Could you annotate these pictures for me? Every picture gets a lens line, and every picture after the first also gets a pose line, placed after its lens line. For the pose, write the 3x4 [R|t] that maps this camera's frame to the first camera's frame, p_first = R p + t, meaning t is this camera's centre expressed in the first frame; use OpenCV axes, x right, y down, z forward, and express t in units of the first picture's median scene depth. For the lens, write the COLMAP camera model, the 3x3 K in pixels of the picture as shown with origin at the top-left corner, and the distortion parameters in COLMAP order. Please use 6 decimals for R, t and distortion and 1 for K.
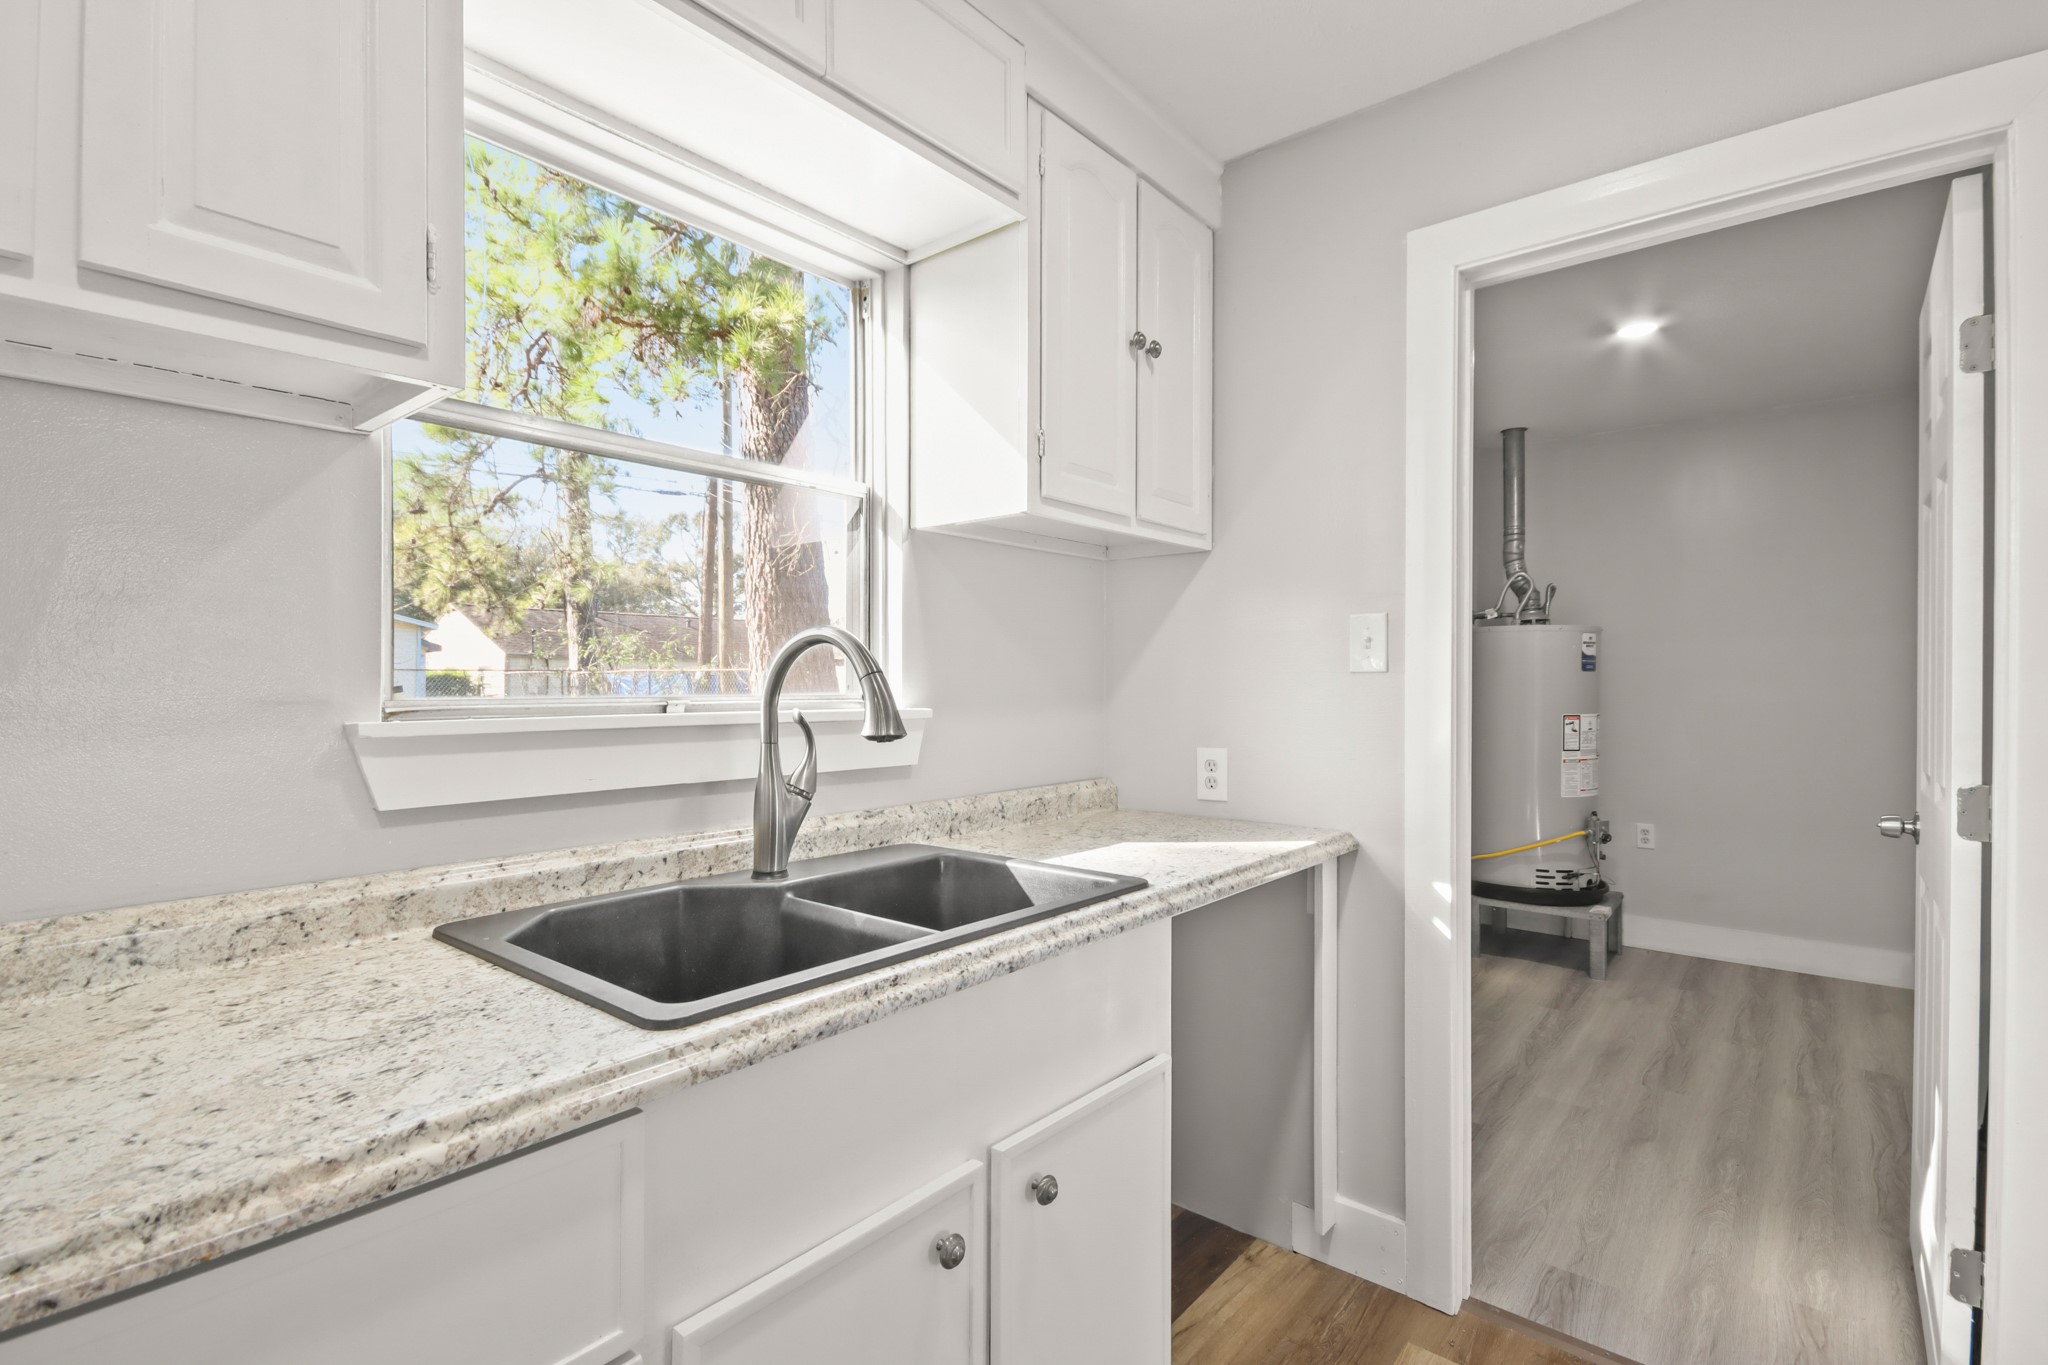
lens RADIAL K [[966.8, 0, 1020.1], [0, 966.8, 686.0], [0, 0, 1]] dist [0.017301, -0.000931]
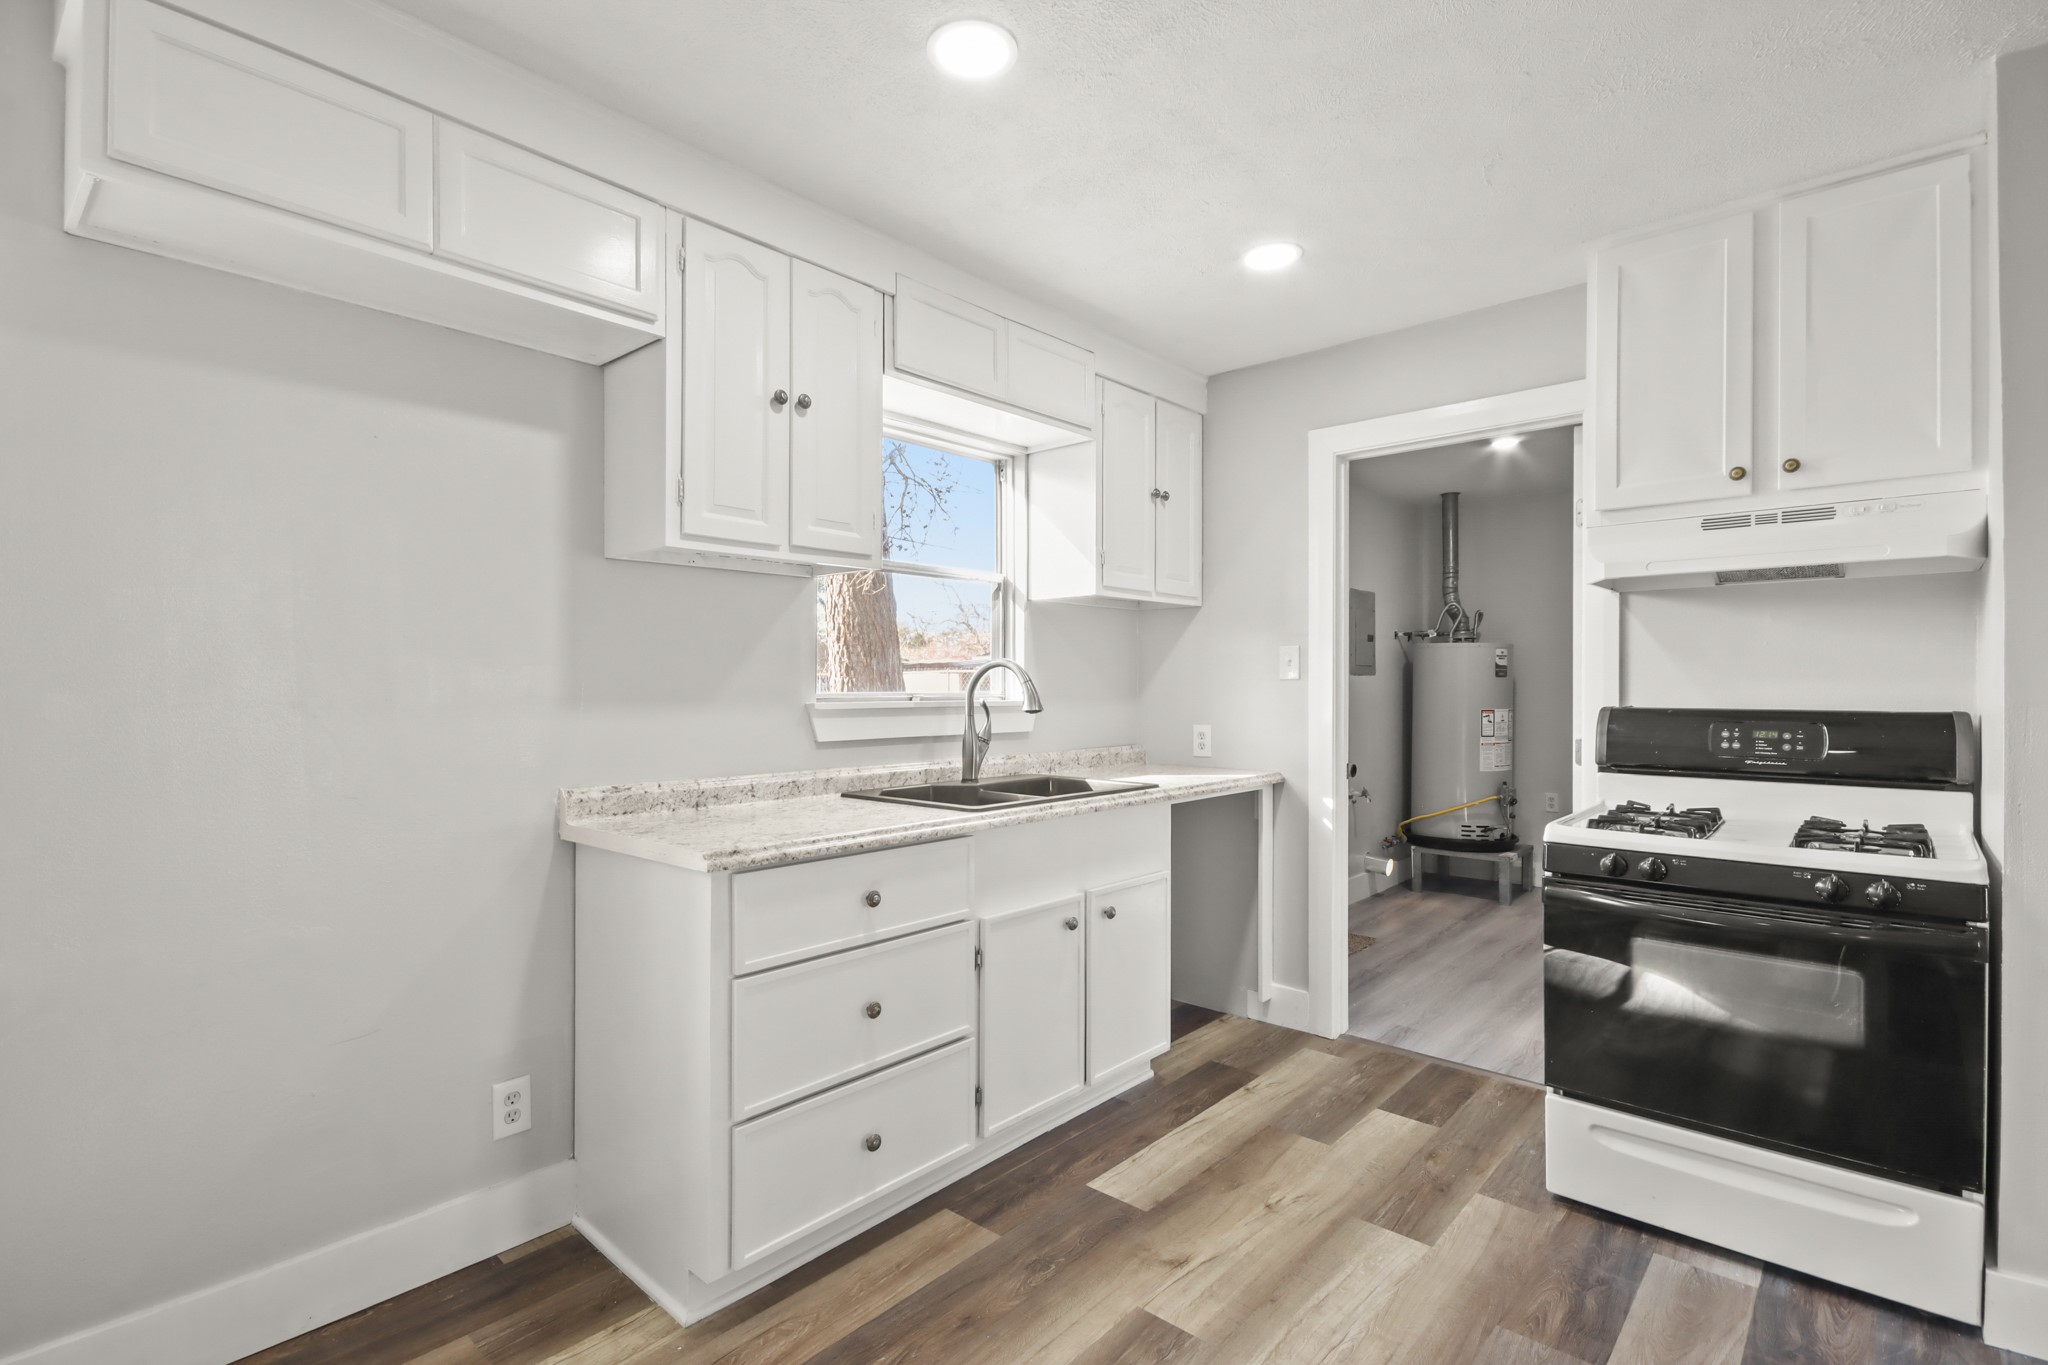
lens RADIAL K [[966.8, 0, 1015.6], [0, 966.8, 692.4], [0, 0, 1]] dist [0.017301, -0.000931]
pose [[0.999327, 0.000021, -0.036683, -0.059829], [0.000101, 0.999995, 0.003308, 0.002597], [0.036682, -0.003310, 0.999321, -0.665194]]
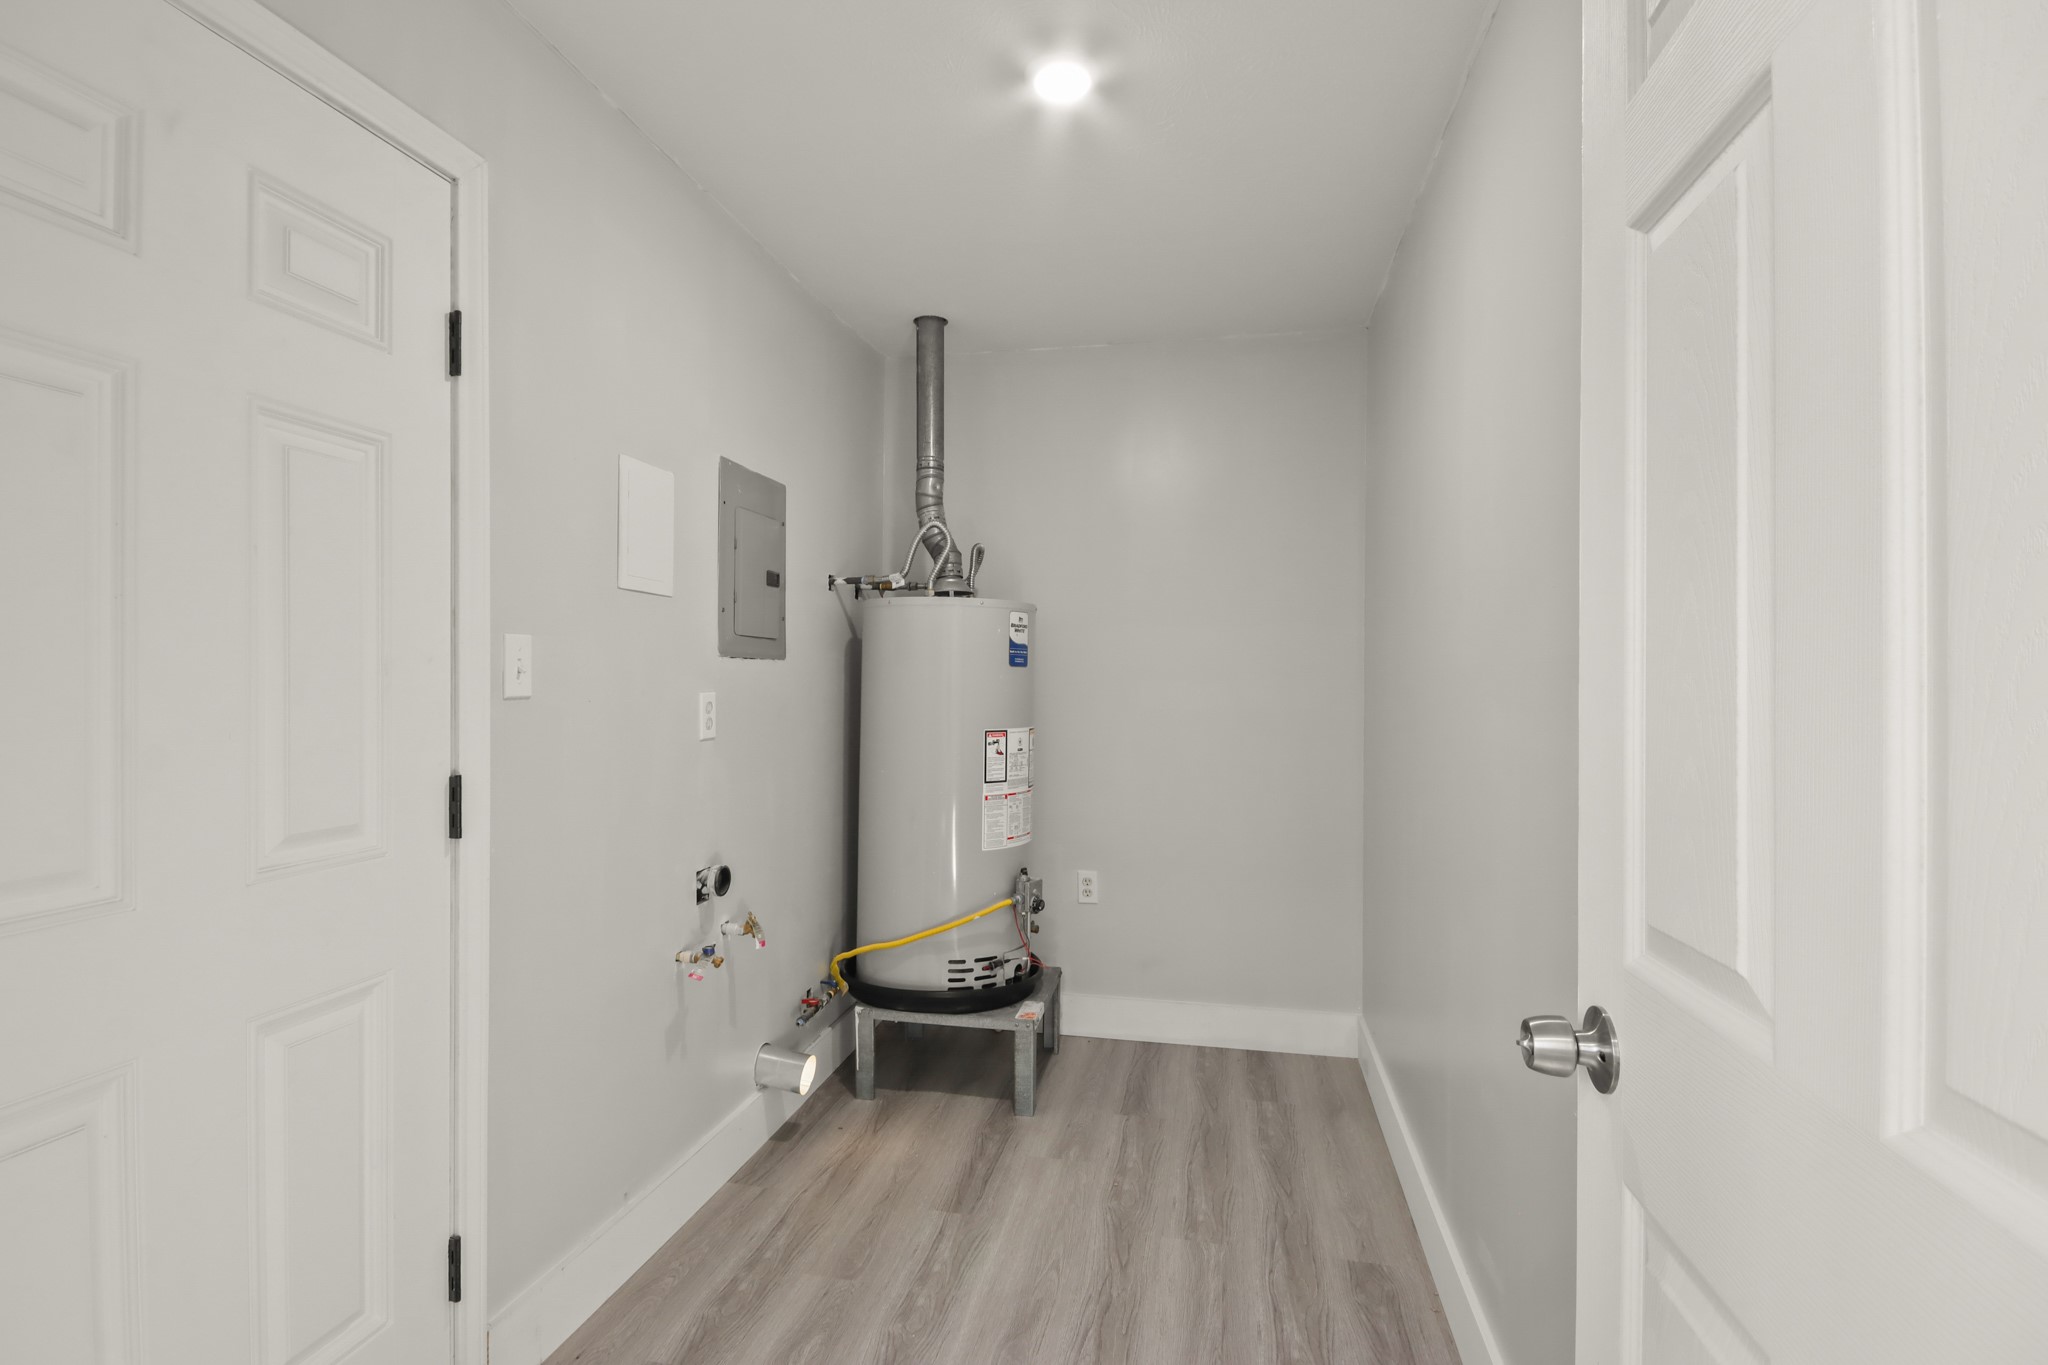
lens RADIAL K [[966.8, 0, 1019.5], [0, 966.8, 691.4], [0, 0, 1]] dist [0.017301, -0.000931]
pose [[0.886281, 0.001398, 0.463146, 0.496780], [-0.003939, 0.999982, 0.004521, -0.001174], [-0.463131, -0.005831, 0.886271, 0.723606]]
